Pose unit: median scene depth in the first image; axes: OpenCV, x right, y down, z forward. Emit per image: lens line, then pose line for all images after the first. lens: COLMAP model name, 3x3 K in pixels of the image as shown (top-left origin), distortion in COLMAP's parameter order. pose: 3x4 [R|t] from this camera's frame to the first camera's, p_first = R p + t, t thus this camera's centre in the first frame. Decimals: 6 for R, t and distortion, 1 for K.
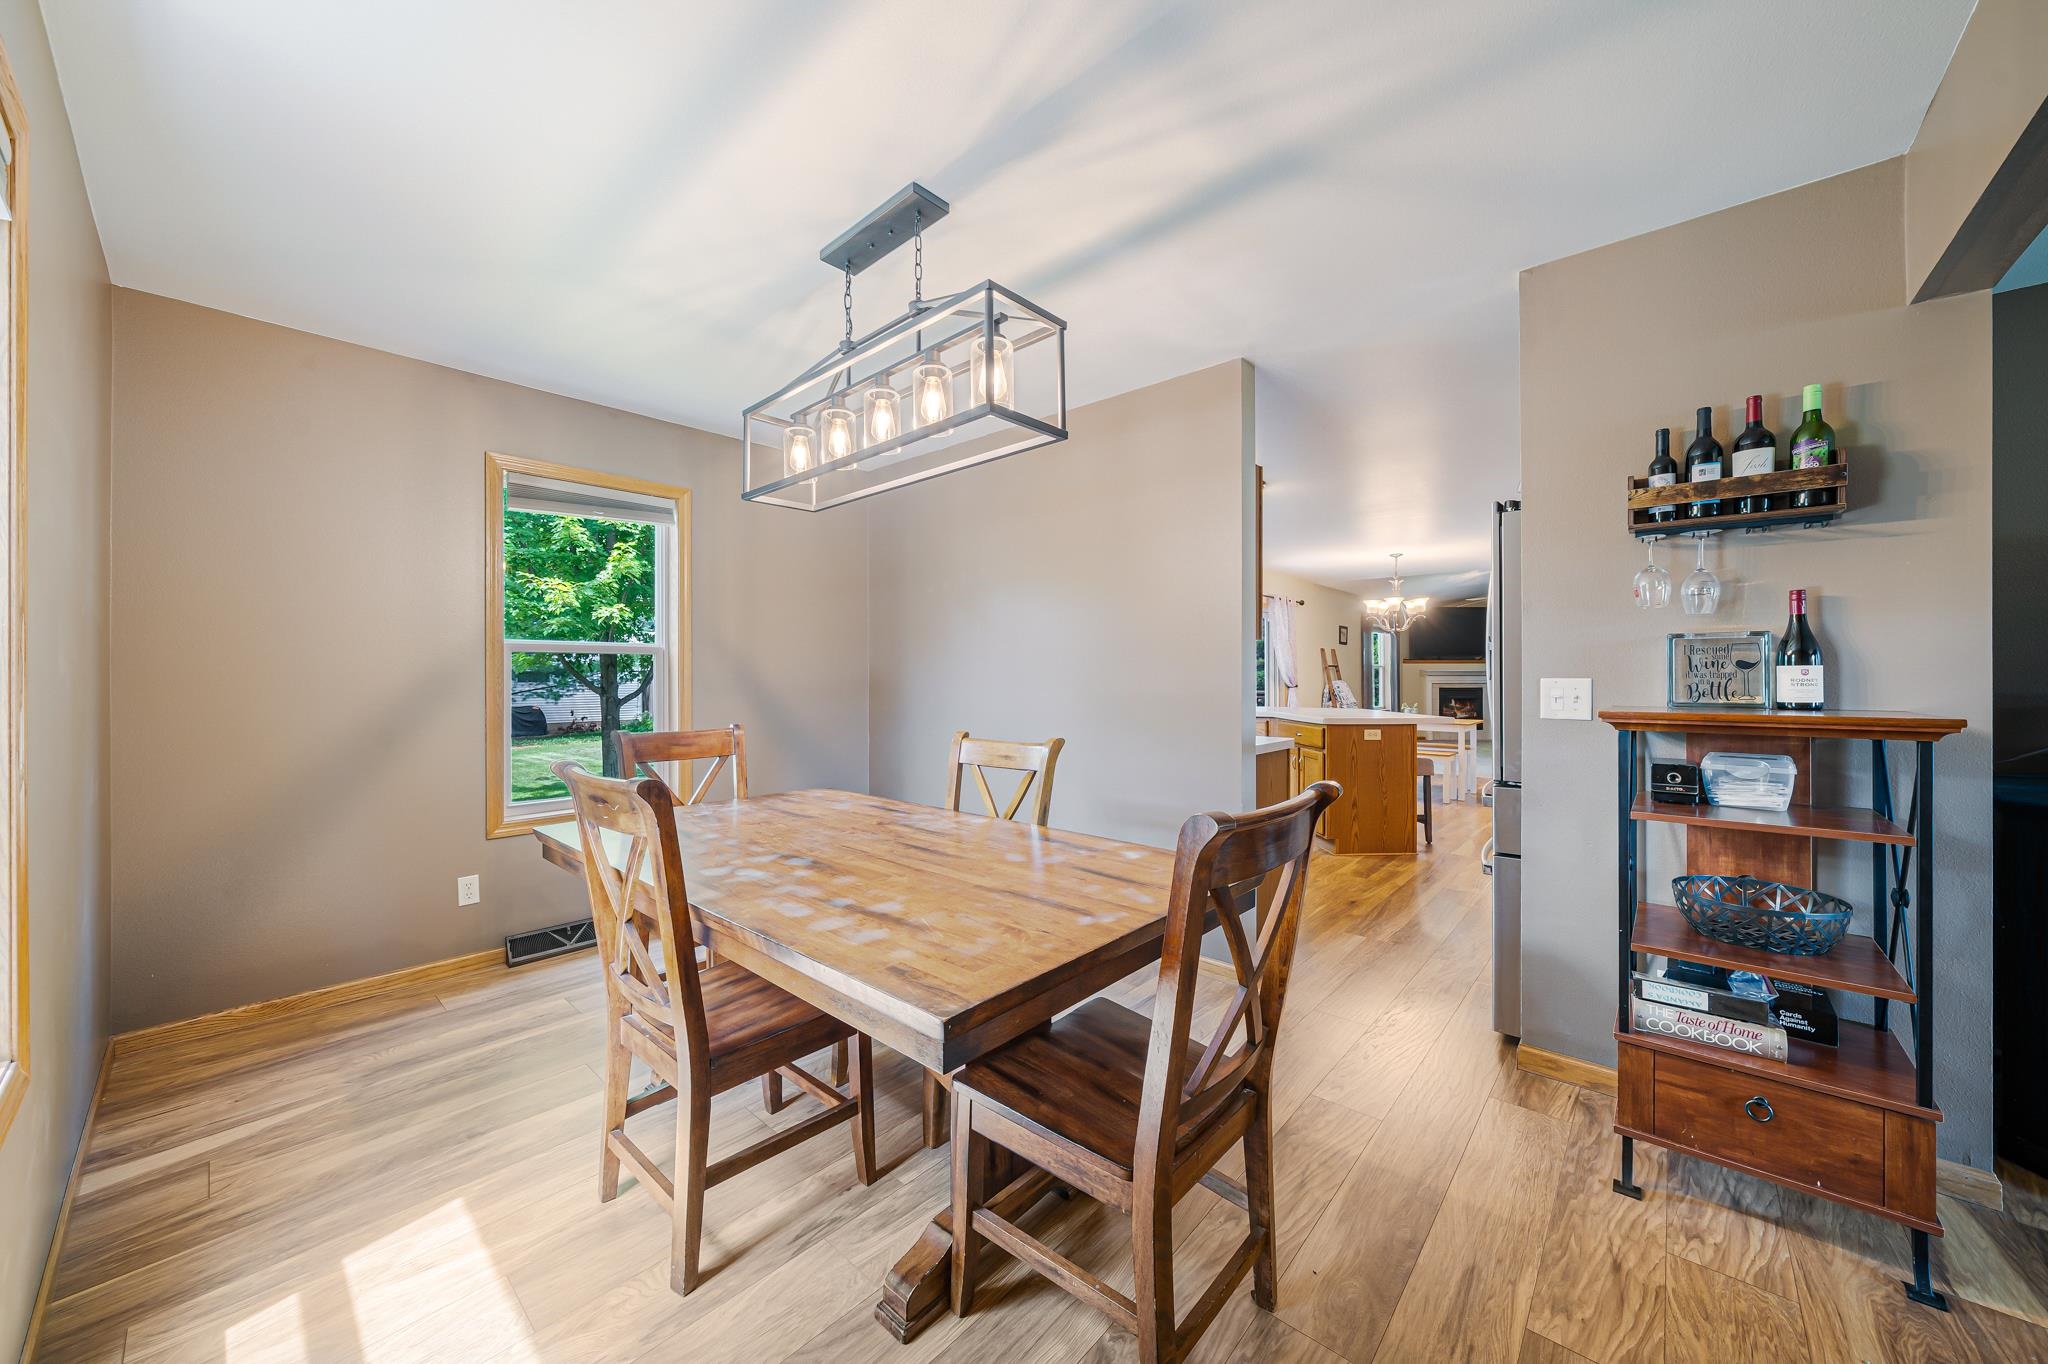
lens RADIAL K [[735.3, 0, 1023.6], [0, 735.3, 678.1], [0, 0, 1]] dist [-0.001185, -0.003219]
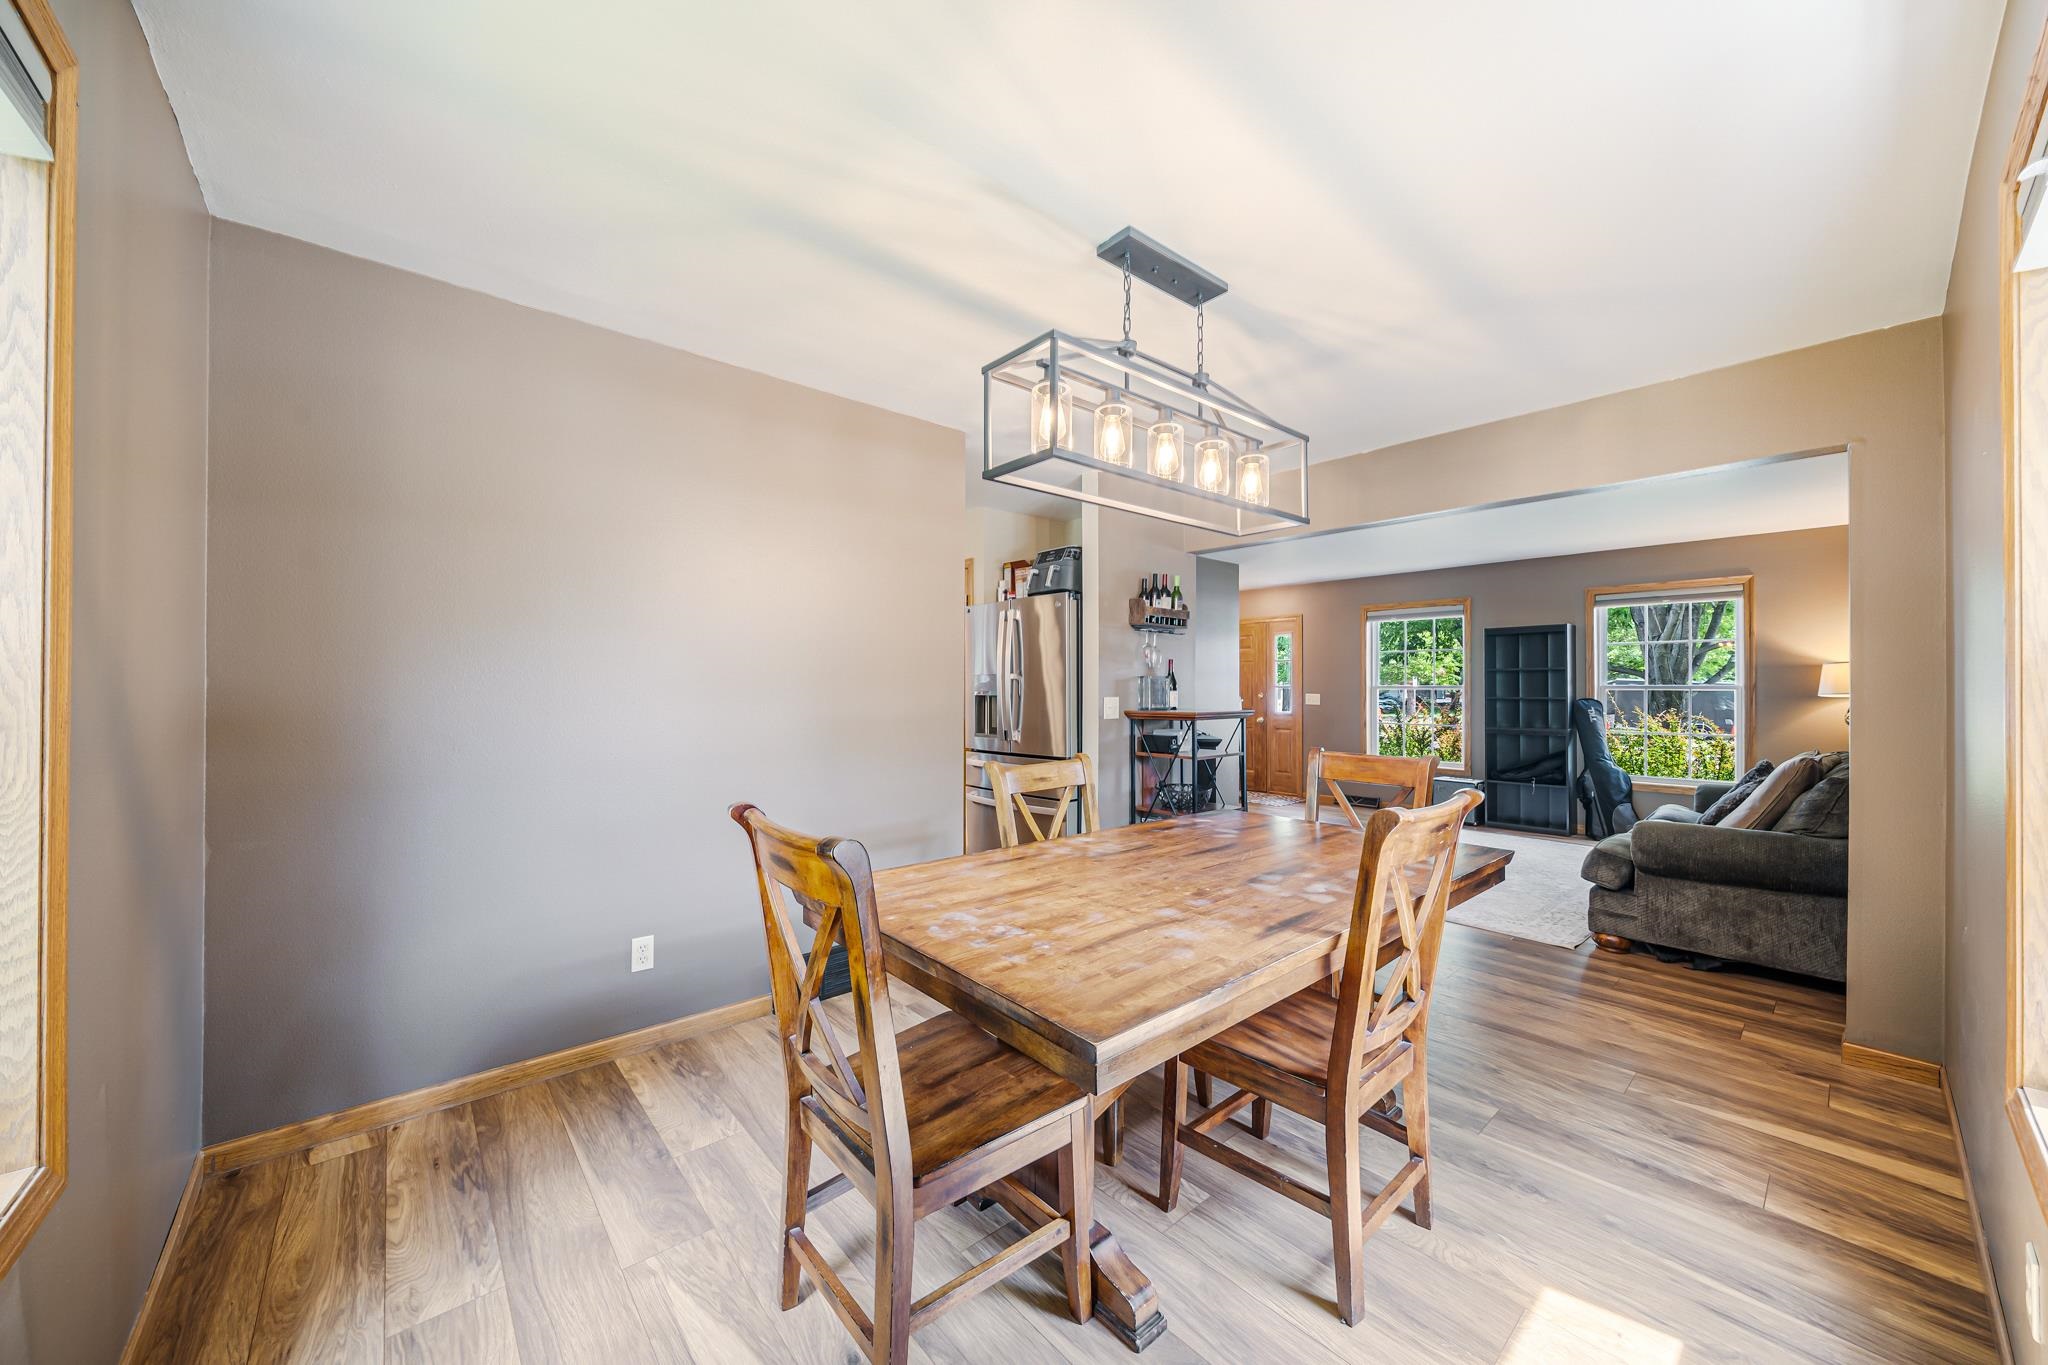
lens RADIAL K [[722.9, 0, 1019.4], [0, 722.9, 686.3], [0, 0, 1]] dist [-0.007872, -0.000186]
pose [[0.132601, 0.003394, 0.991164, -1.283125], [0.000331, 0.999994, -0.003468, -0.022832], [-0.991169, 0.000788, 0.132599, 1.126074]]
